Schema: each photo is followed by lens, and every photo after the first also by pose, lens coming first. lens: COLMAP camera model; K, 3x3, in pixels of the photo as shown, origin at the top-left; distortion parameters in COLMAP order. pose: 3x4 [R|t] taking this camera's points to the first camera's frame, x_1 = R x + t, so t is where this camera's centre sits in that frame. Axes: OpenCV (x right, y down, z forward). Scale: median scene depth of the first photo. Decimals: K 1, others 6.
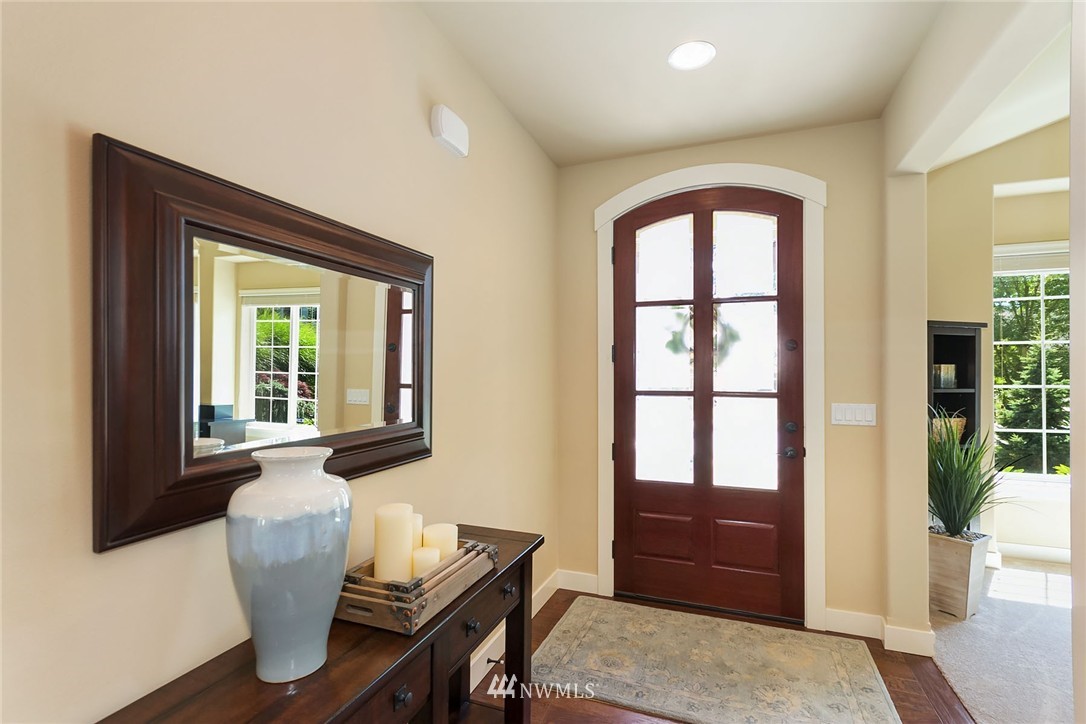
lens RADIAL K [[495.3, 0, 548.2], [0, 495.3, 376.7], [0, 0, 1]] dist [0.002034, 0.000270]
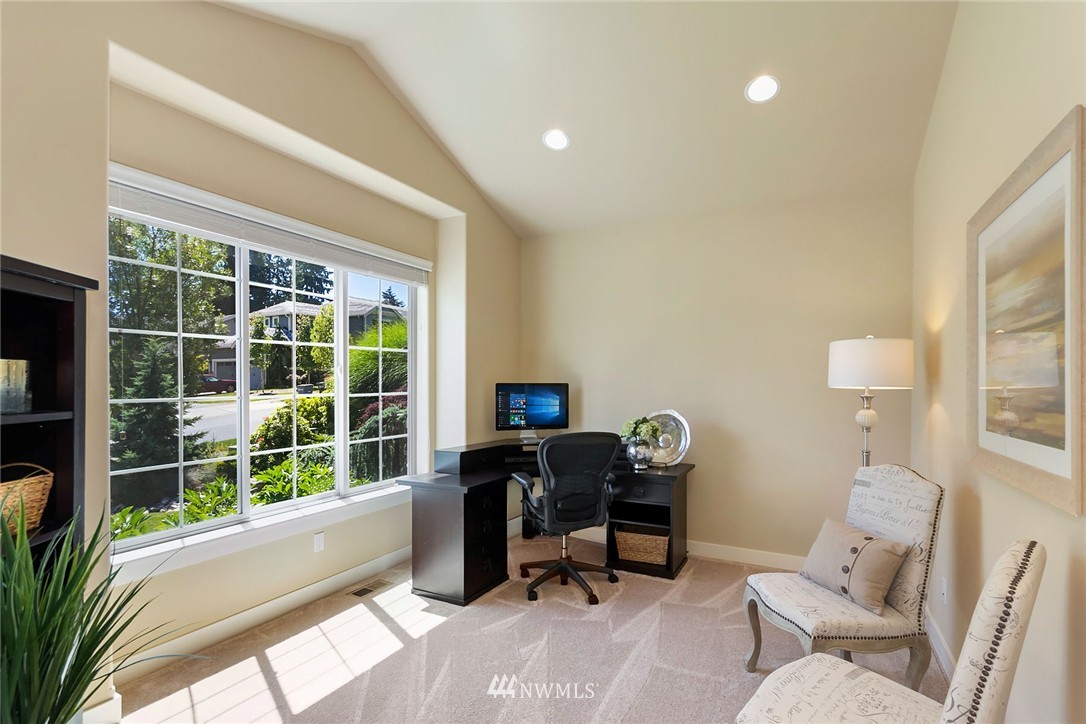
lens RADIAL K [[495.3, 0, 548.2], [0, 495.3, 376.7], [0, 0, 1]] dist [0.002034, 0.000270]
pose [[0.106412, 0.006000, 0.994304, 0.386220], [0.006388, 0.999957, -0.006718, -0.002866], [-0.994302, 0.007066, 0.106369, 0.439831]]
